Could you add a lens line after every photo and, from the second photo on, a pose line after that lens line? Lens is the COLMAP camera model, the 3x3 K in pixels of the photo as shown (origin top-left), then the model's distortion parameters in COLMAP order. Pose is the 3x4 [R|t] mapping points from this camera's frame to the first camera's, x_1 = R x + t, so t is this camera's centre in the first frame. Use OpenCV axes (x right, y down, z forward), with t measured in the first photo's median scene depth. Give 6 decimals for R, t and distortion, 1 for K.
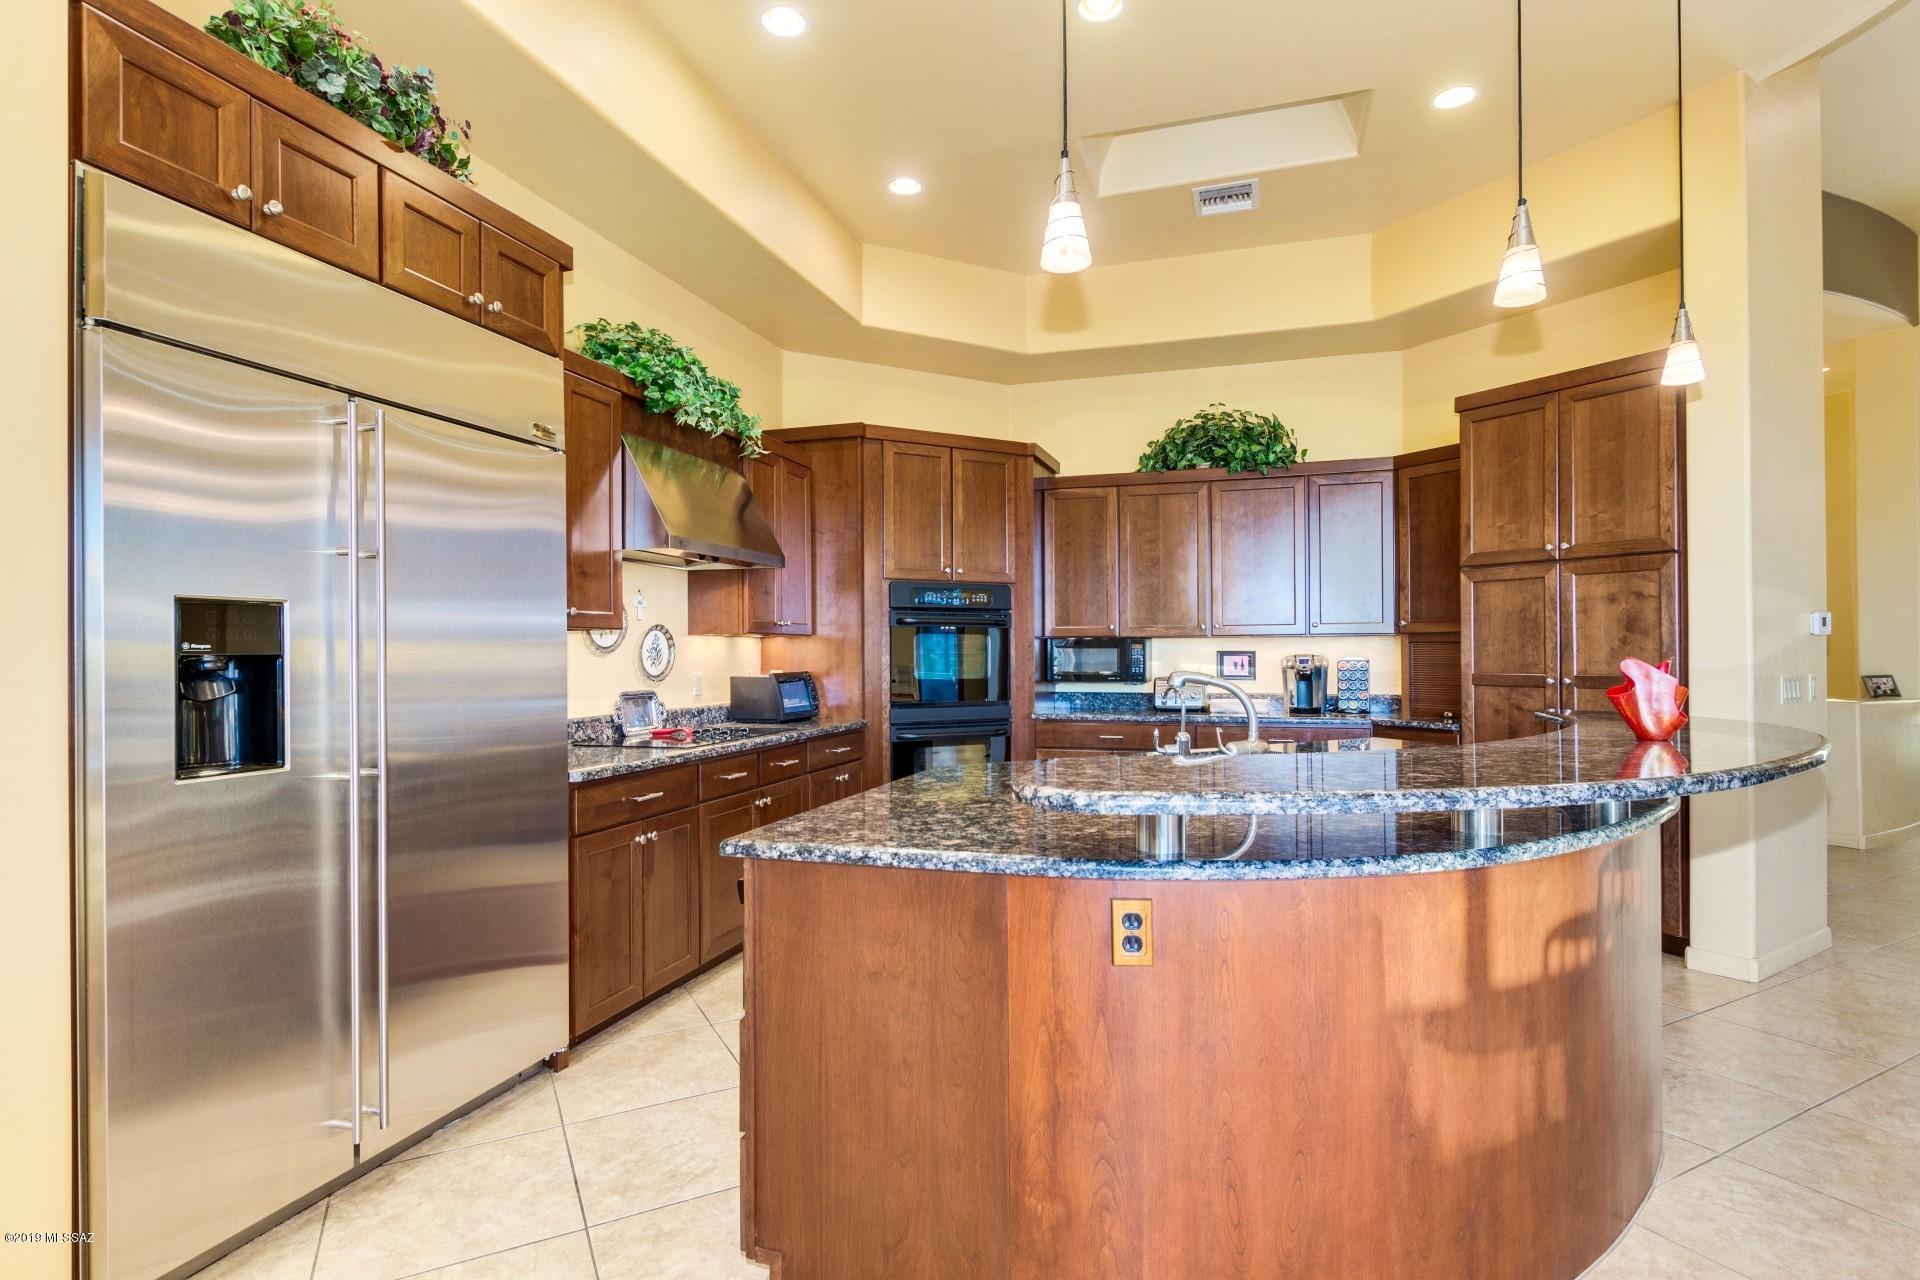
lens RADIAL K [[950.7, 0, 953.3], [0, 950.7, 650.2], [0, 0, 1]] dist [-0.002022, -0.000819]
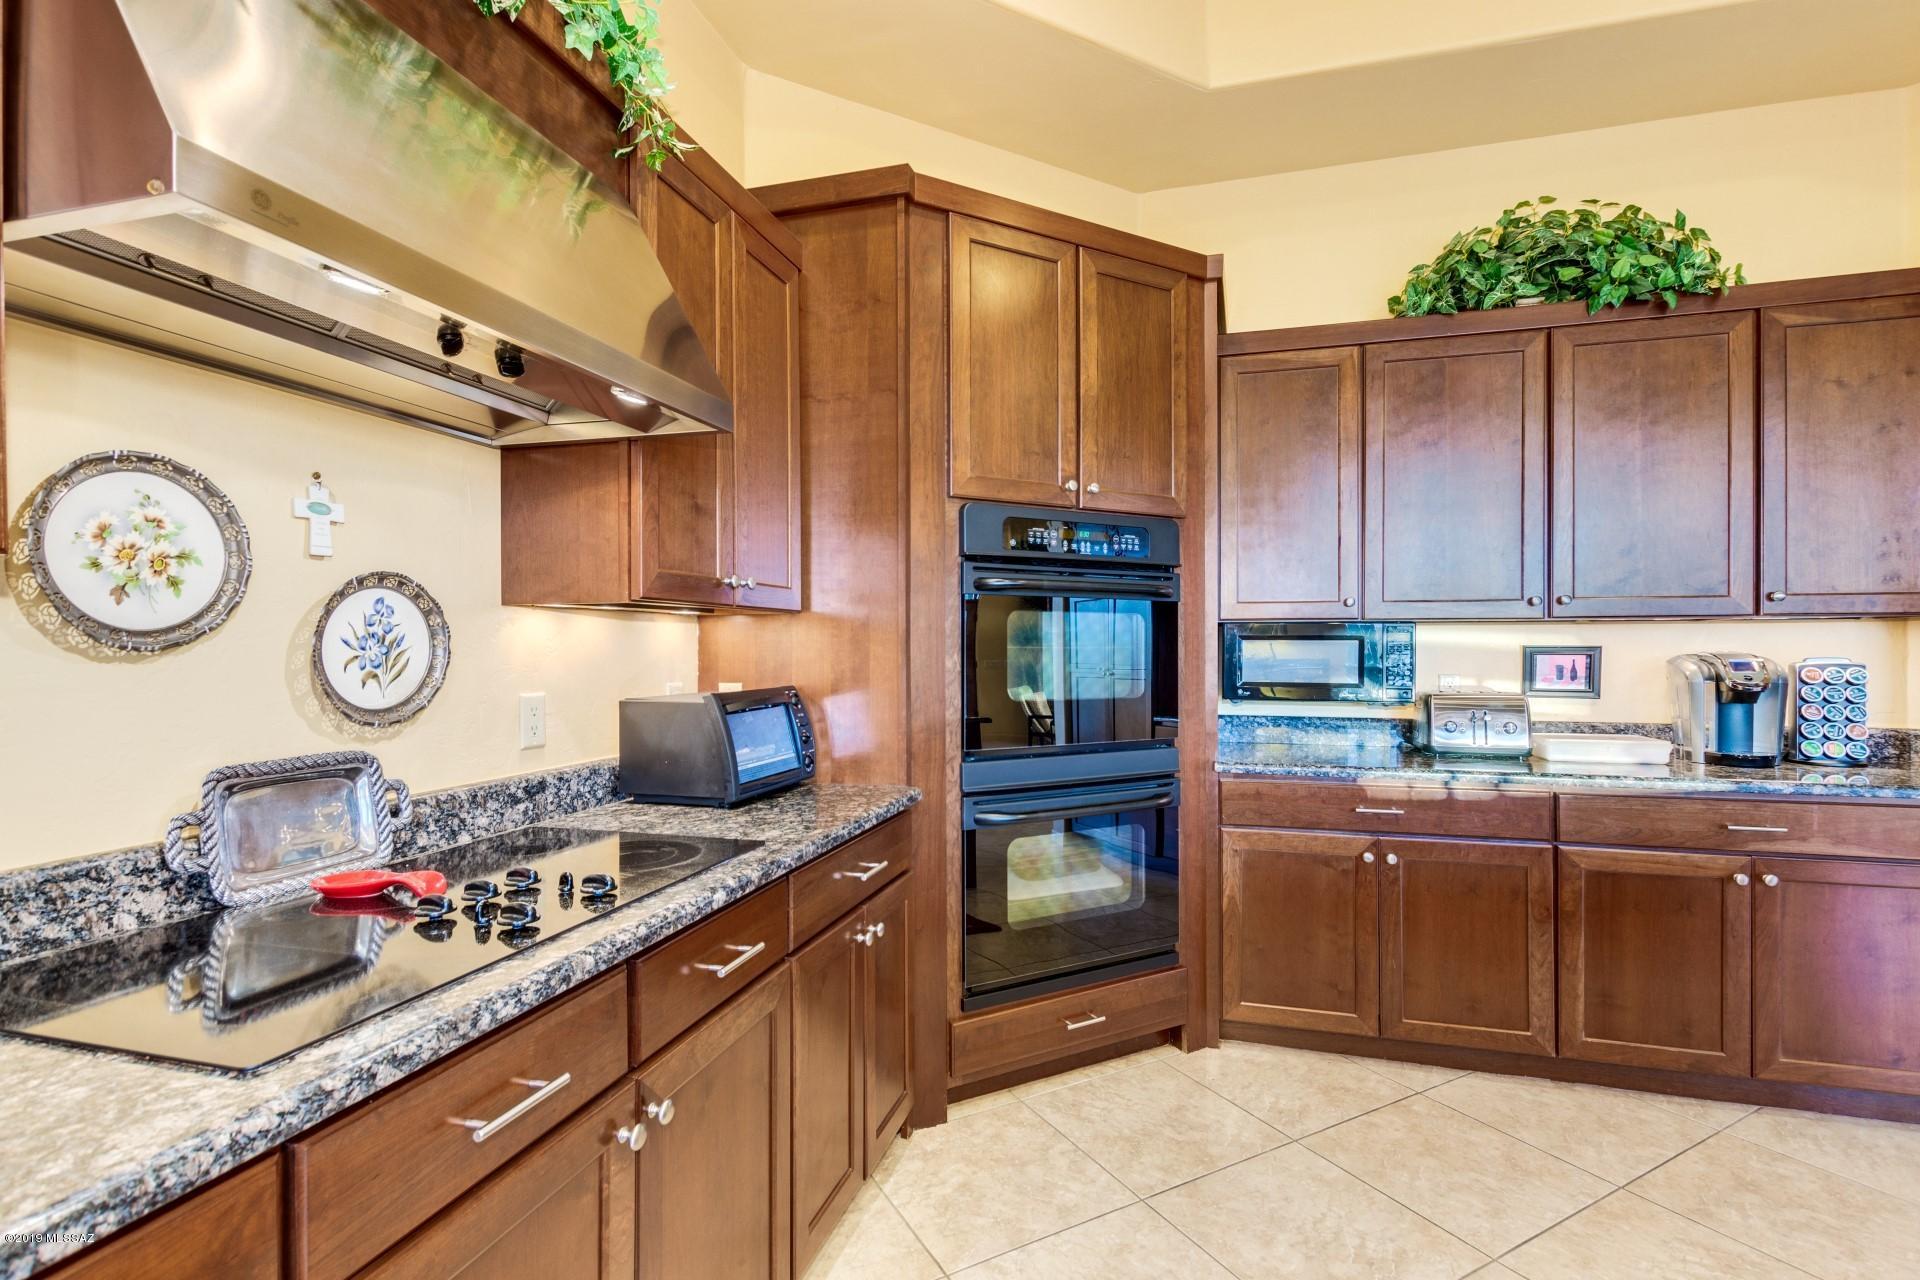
lens RADIAL K [[885.1, 0, 955.5], [0, 885.1, 646.1], [0, 0, 1]] dist [0.001601, -0.000097]
pose [[0.999748, 0.002625, 0.022282, -0.079679], [-0.002714, 0.999988, 0.003976, -0.000137], [-0.022272, -0.004035, 0.999744, 0.542293]]
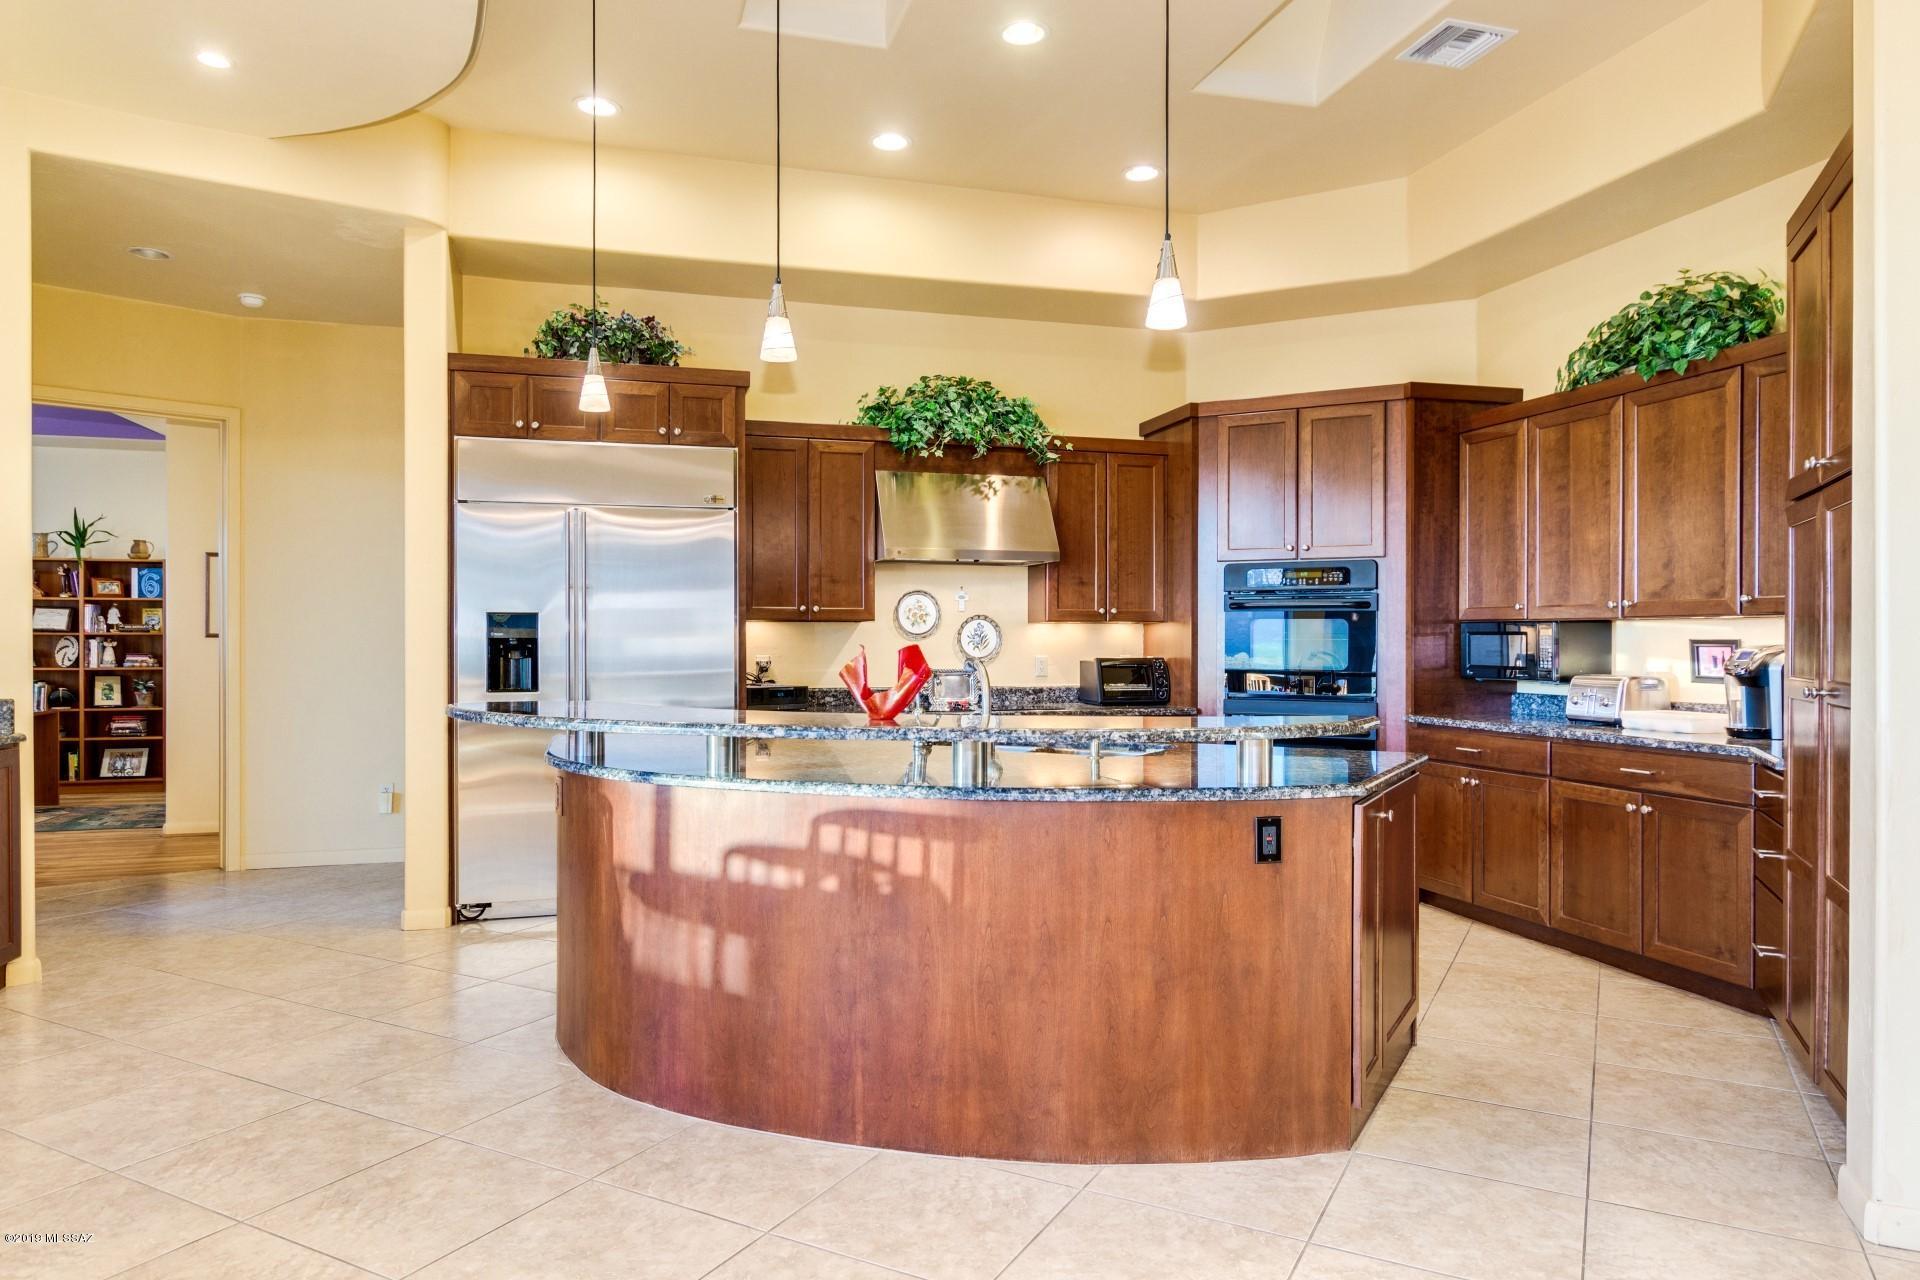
lens RADIAL K [[1194.1, 0, 960.0], [0, 1194.1, 640.0], [0, 0, 1]] dist [0.003424, 0.000983]
pose [[0.553412, 0.003202, -0.832901, 0.776153], [-0.003016, 0.999994, 0.001840, 0.001536], [0.832902, 0.001494, 0.553419, 0.122849]]
